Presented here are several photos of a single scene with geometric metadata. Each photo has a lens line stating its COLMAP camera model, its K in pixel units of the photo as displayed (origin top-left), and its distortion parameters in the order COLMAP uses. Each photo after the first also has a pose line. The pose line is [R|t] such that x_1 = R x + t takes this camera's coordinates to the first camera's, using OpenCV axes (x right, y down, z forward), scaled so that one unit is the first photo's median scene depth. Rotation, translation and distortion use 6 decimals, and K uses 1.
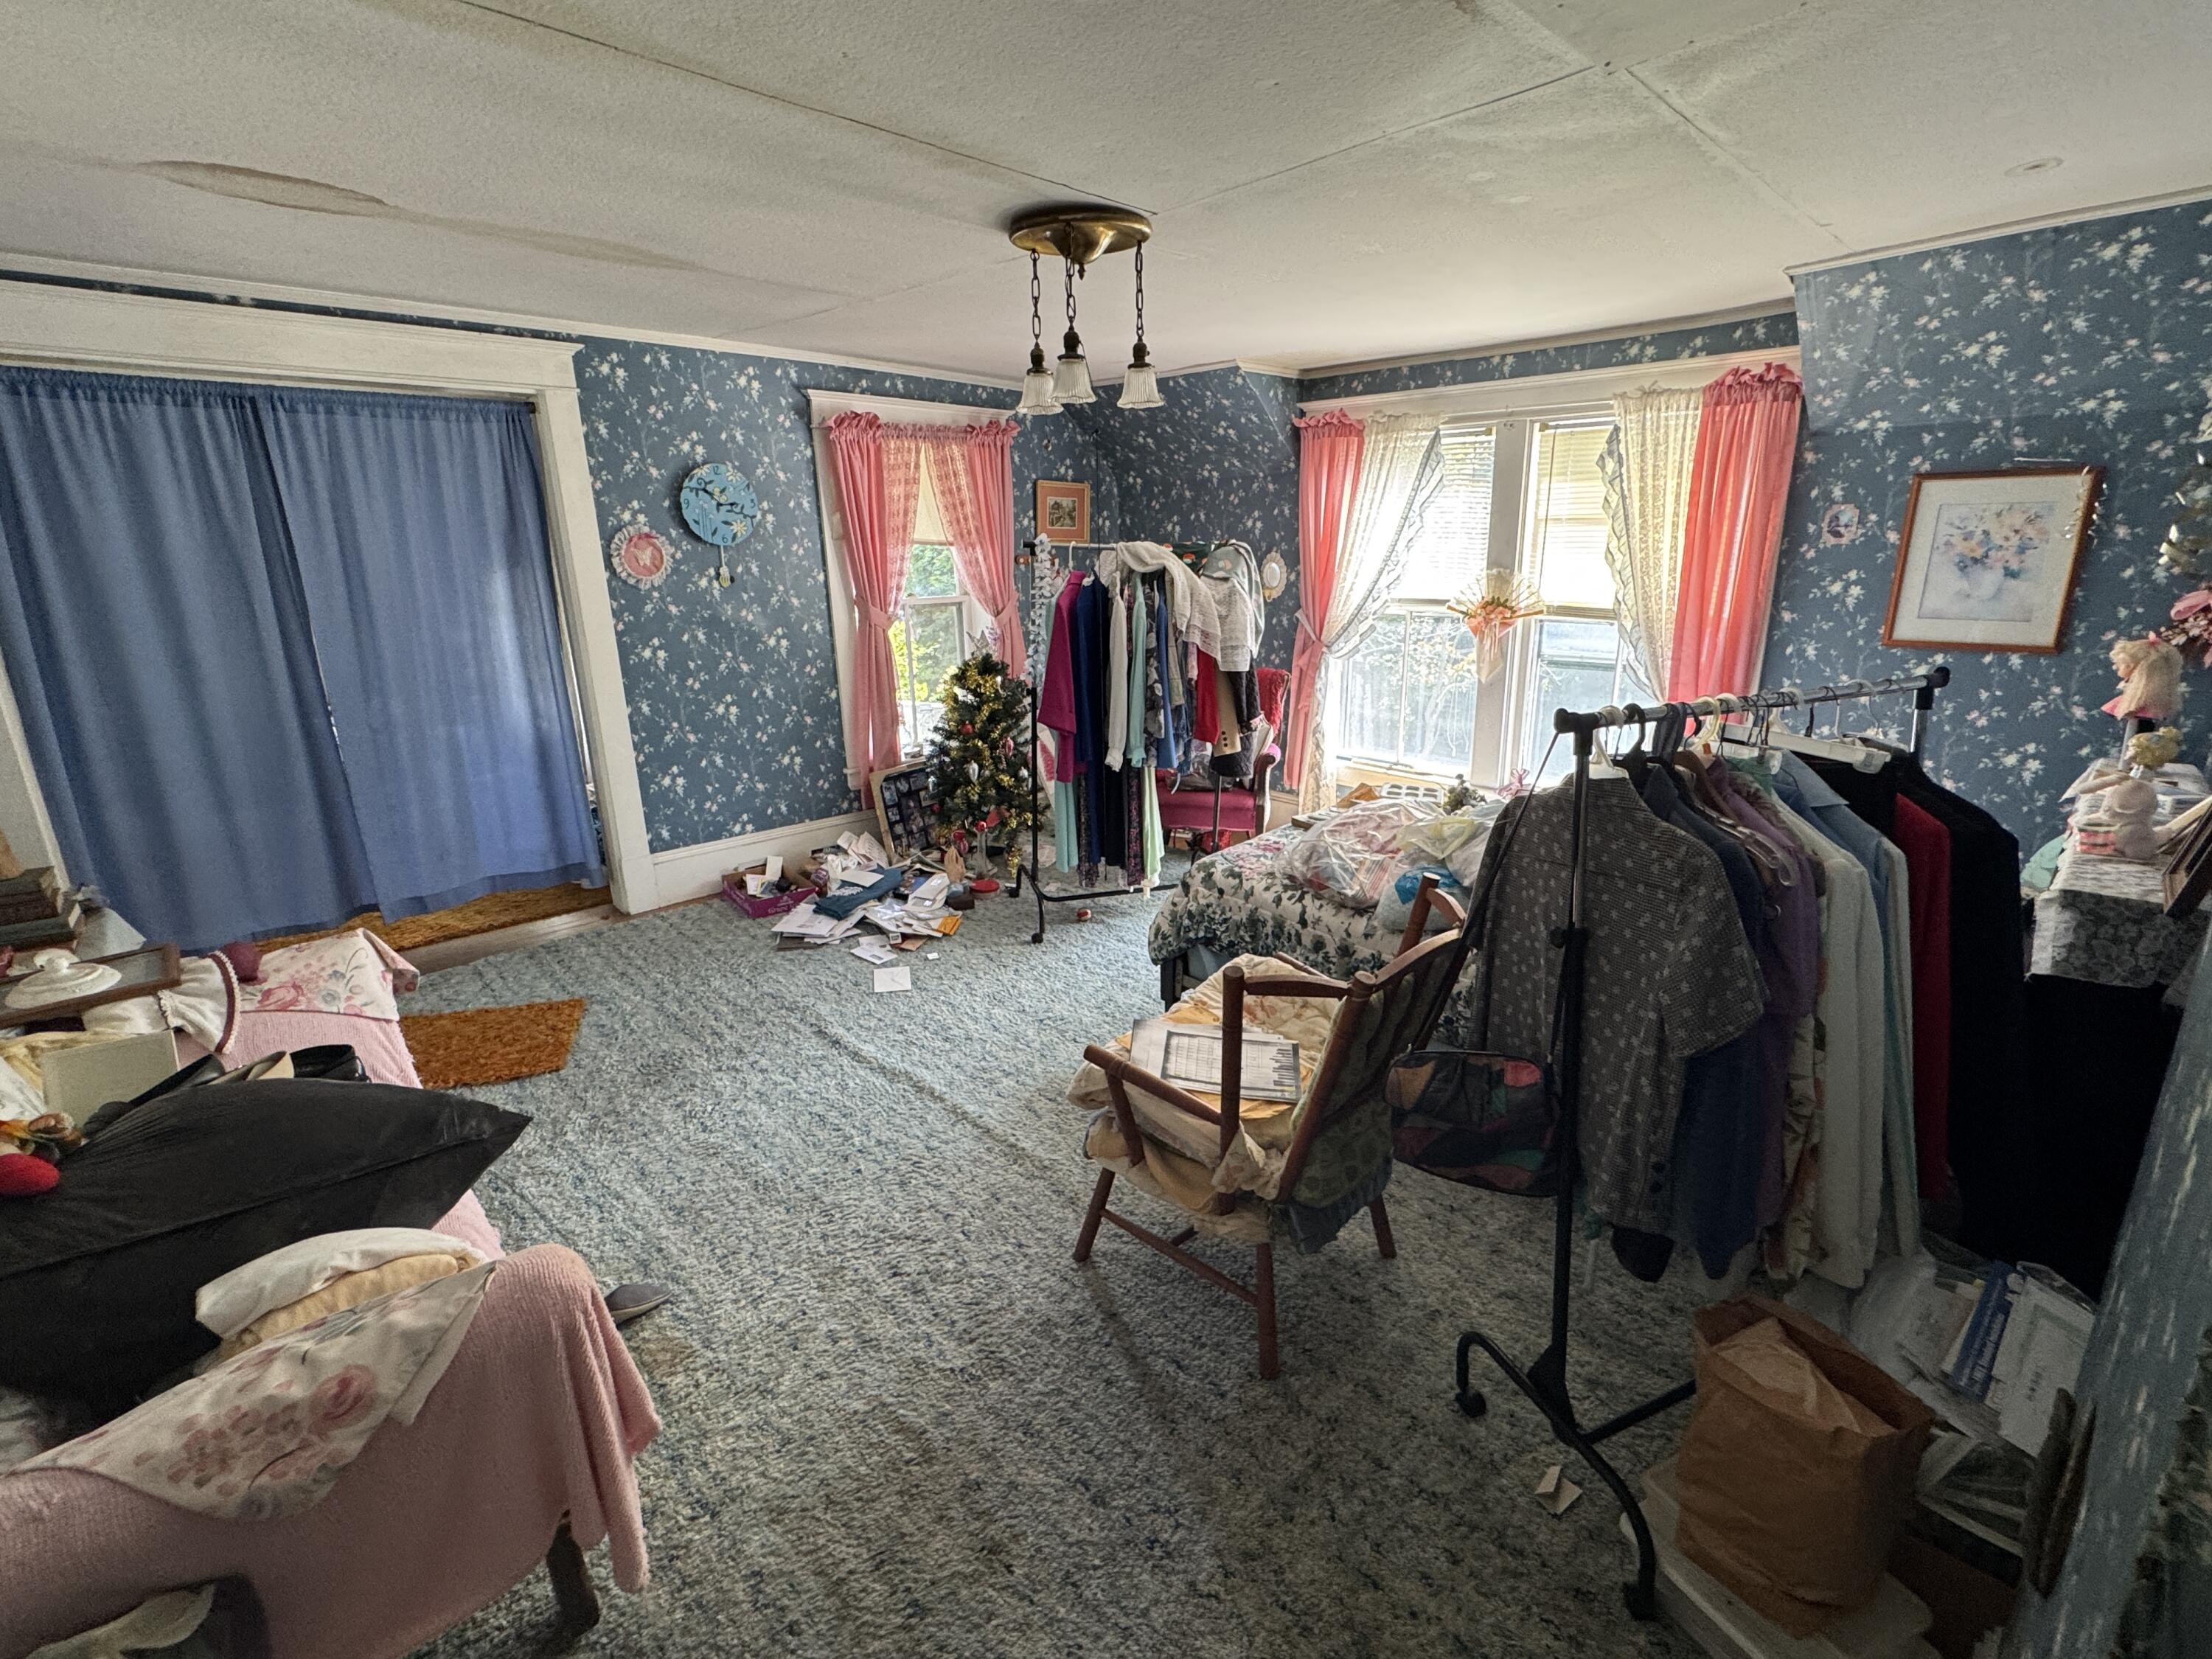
lens RADIAL K [[1007.0, 0, 1106.0], [0, 1007.0, 829.5], [0, 0, 1]] dist [-0.001153, 0.000418]
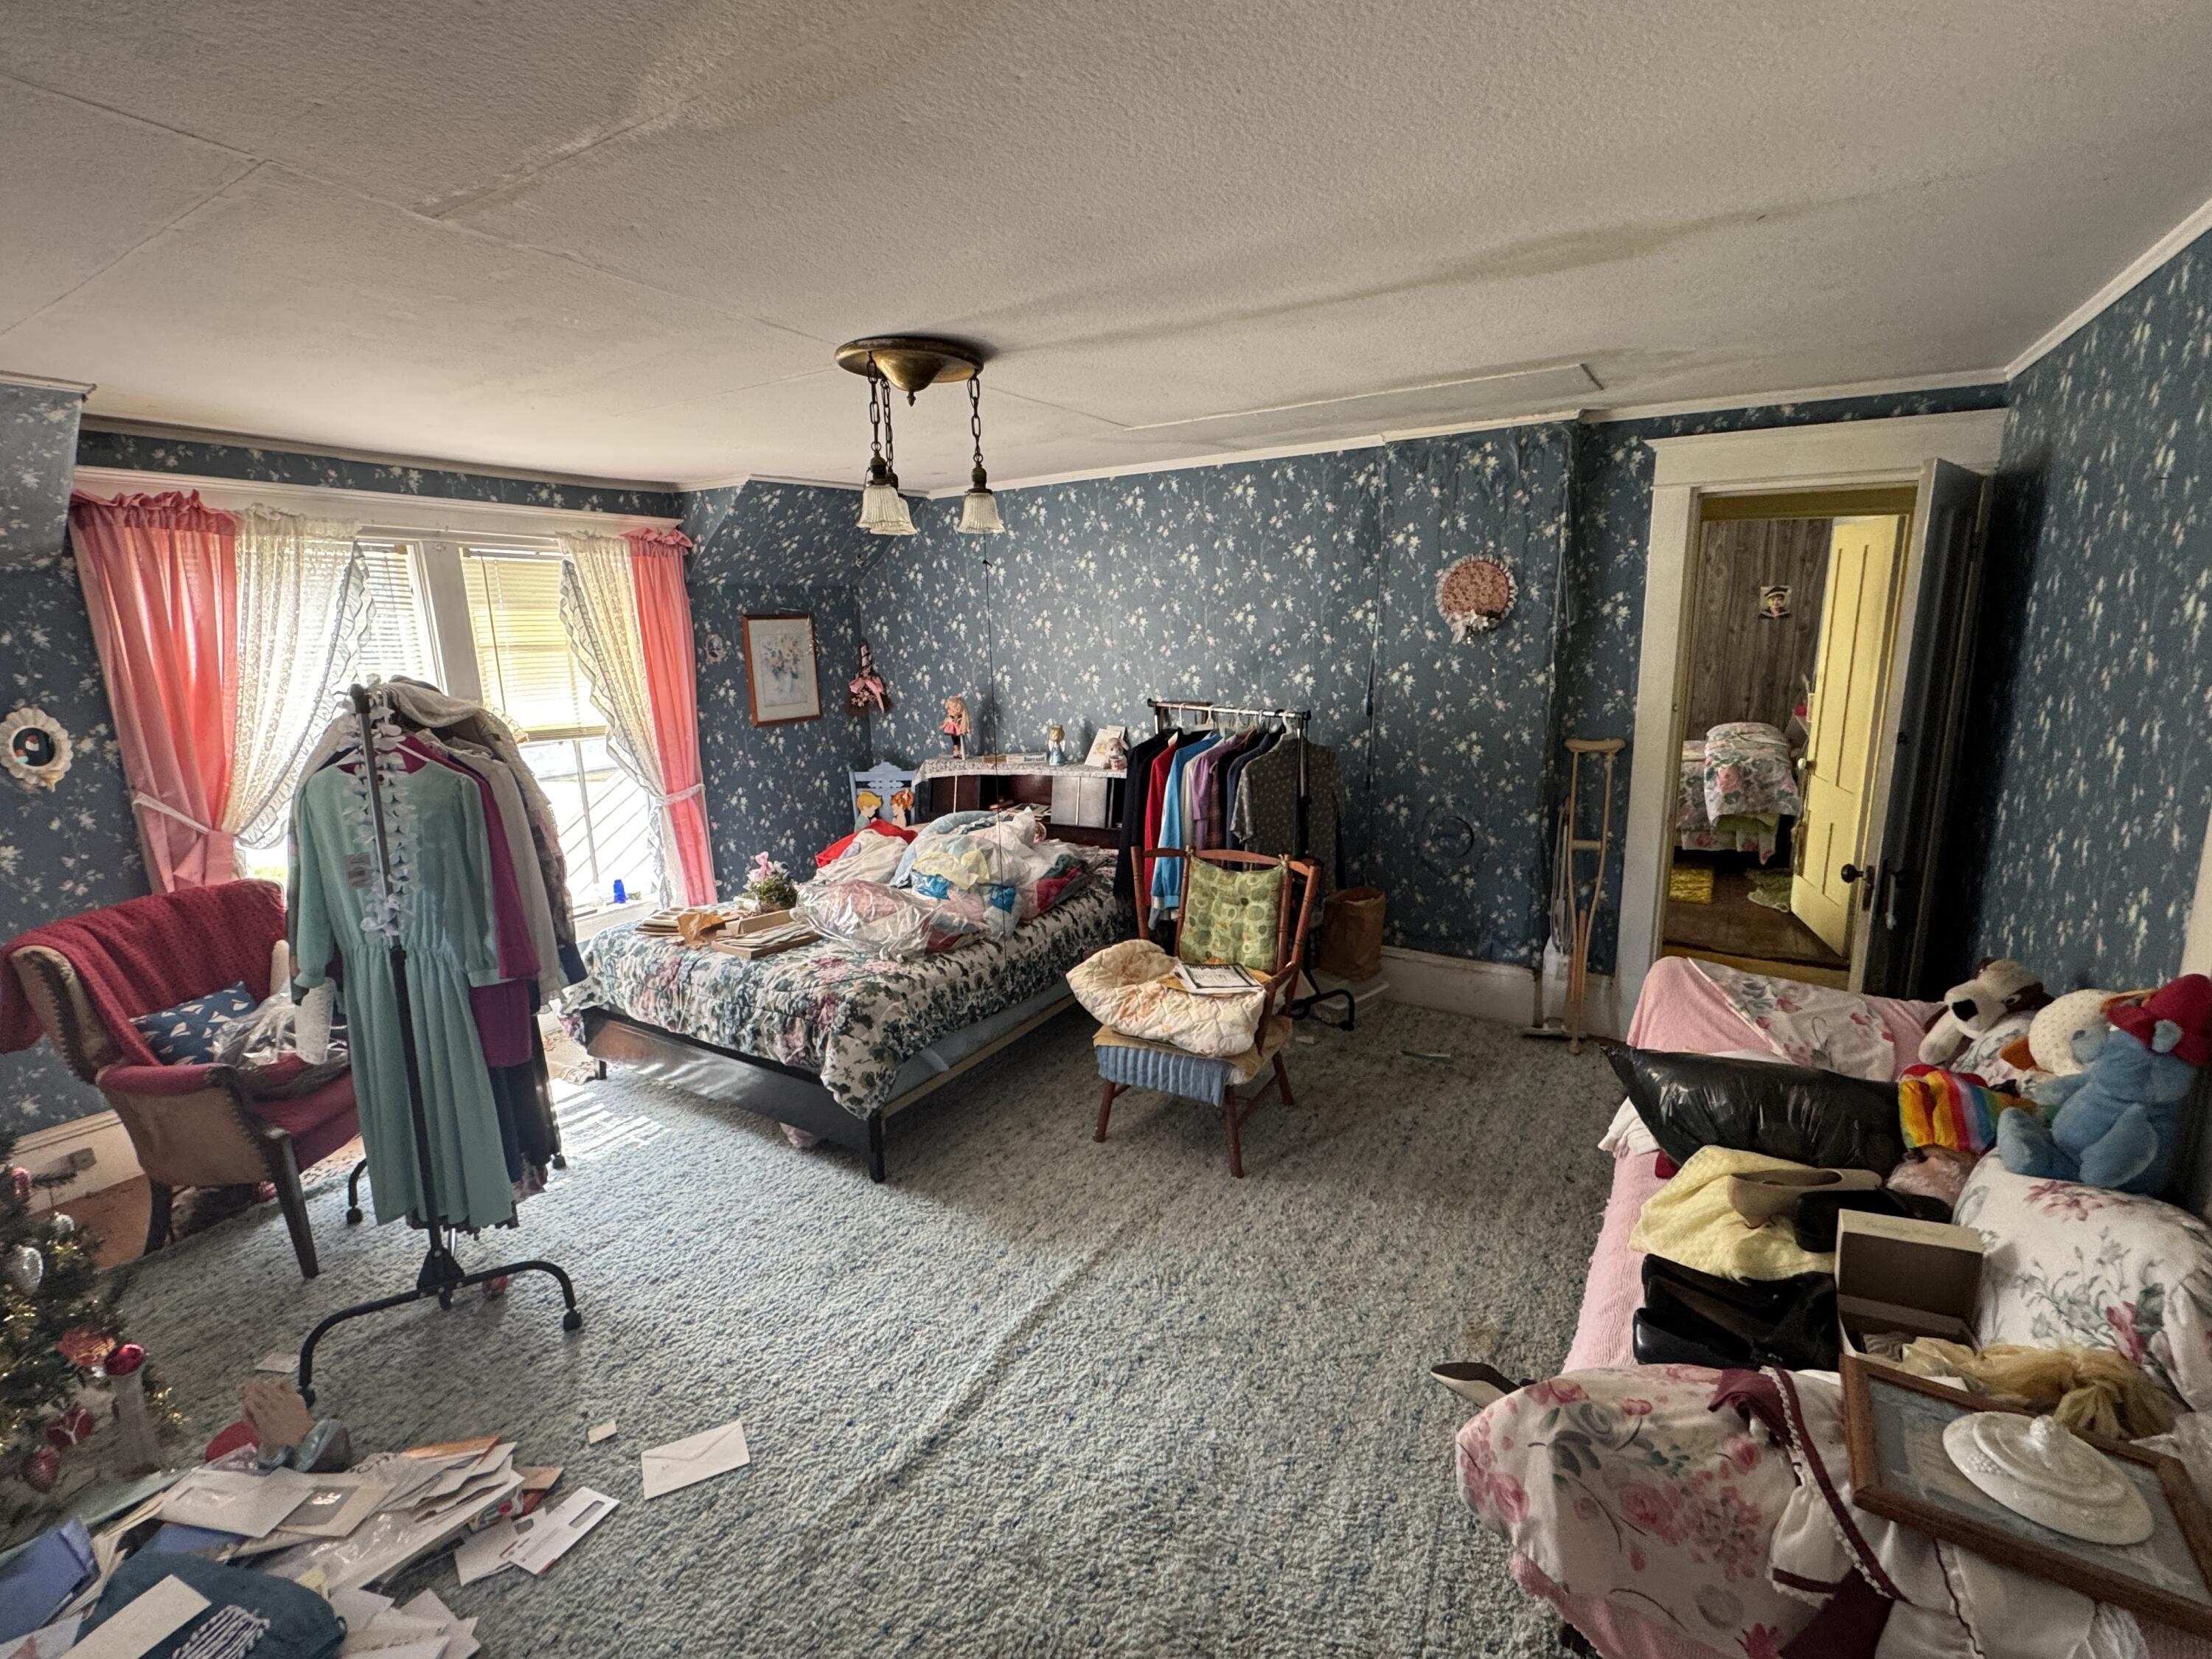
lens RADIAL K [[1007.0, 0, 1106.0], [0, 1007.0, 829.5], [0, 0, 1]] dist [-0.001153, 0.000418]
pose [[-0.248735, -0.175273, 0.952581, -0.740072], [0.295689, 0.922799, 0.247003, -0.239910], [-0.922333, 0.343106, -0.177707, 0.783078]]
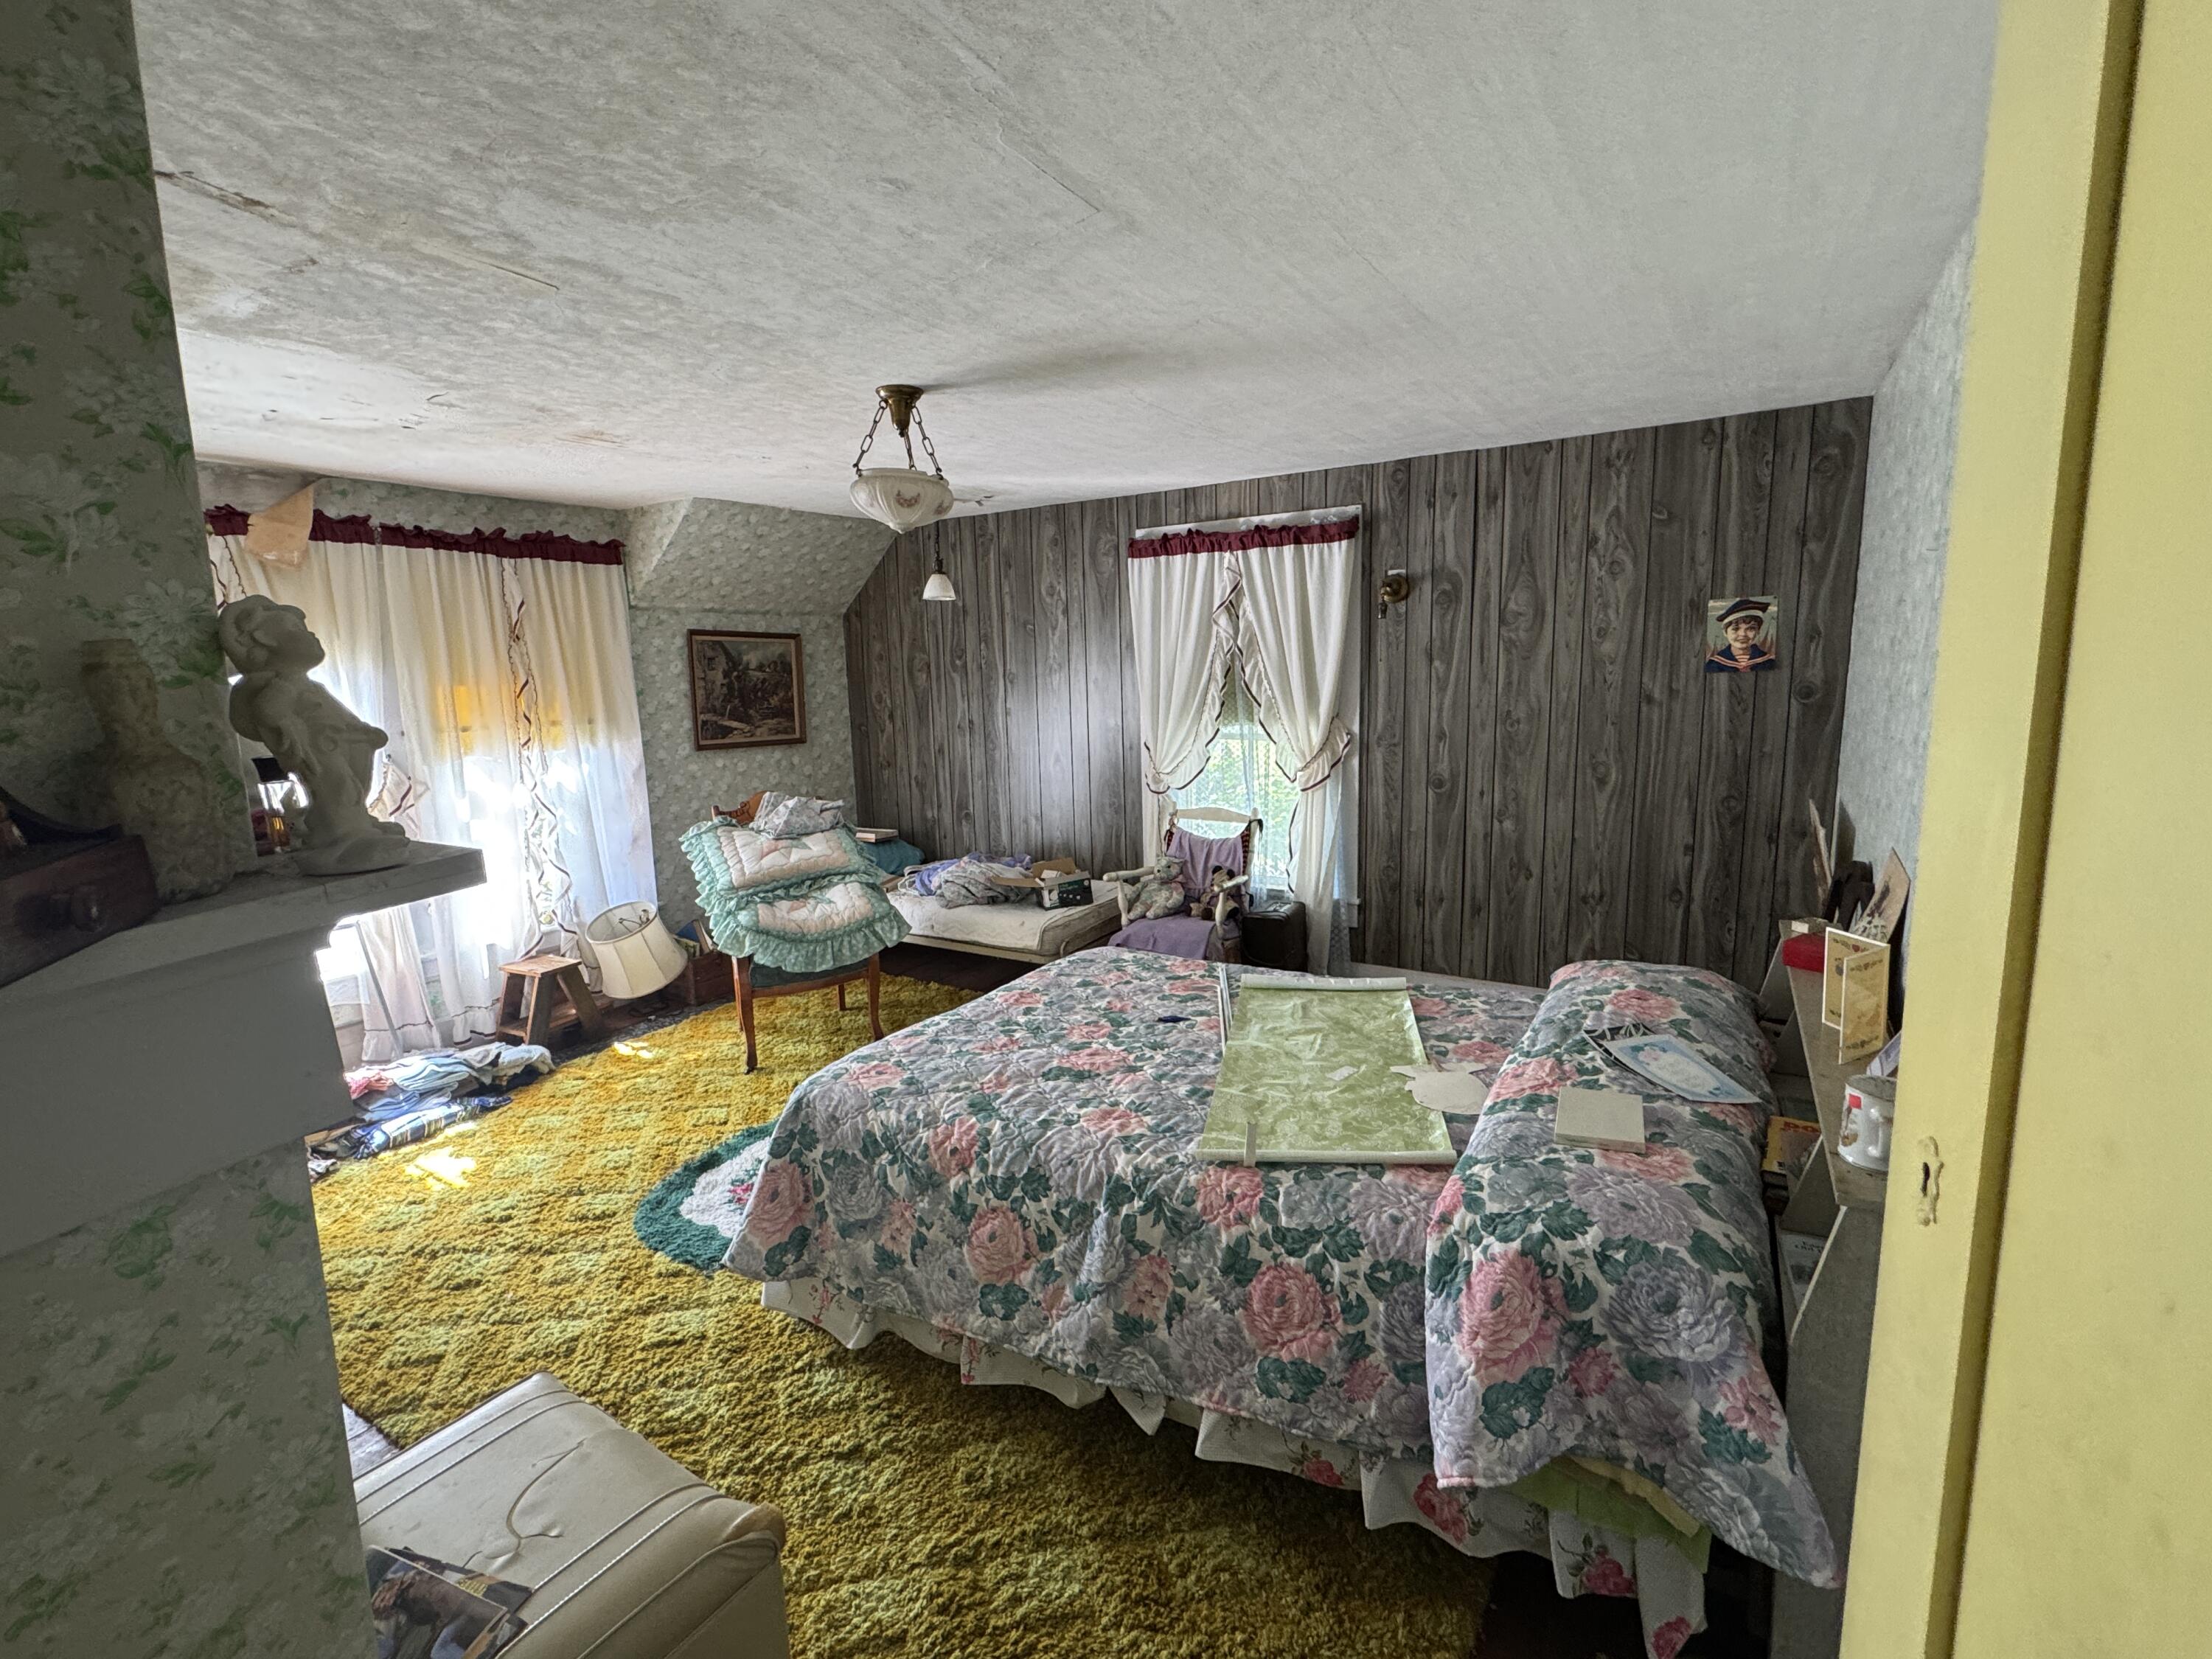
lens RADIAL K [[1007.0, 0, 1106.0], [0, 1007.0, 829.5], [0, 0, 1]] dist [-0.001153, 0.000418]
pose [[-0.232293, -0.122275, 0.964929, -0.669591], [0.296793, 0.935842, 0.190038, -0.216960], [-0.926258, 0.330529, -0.181099, 0.705415]]
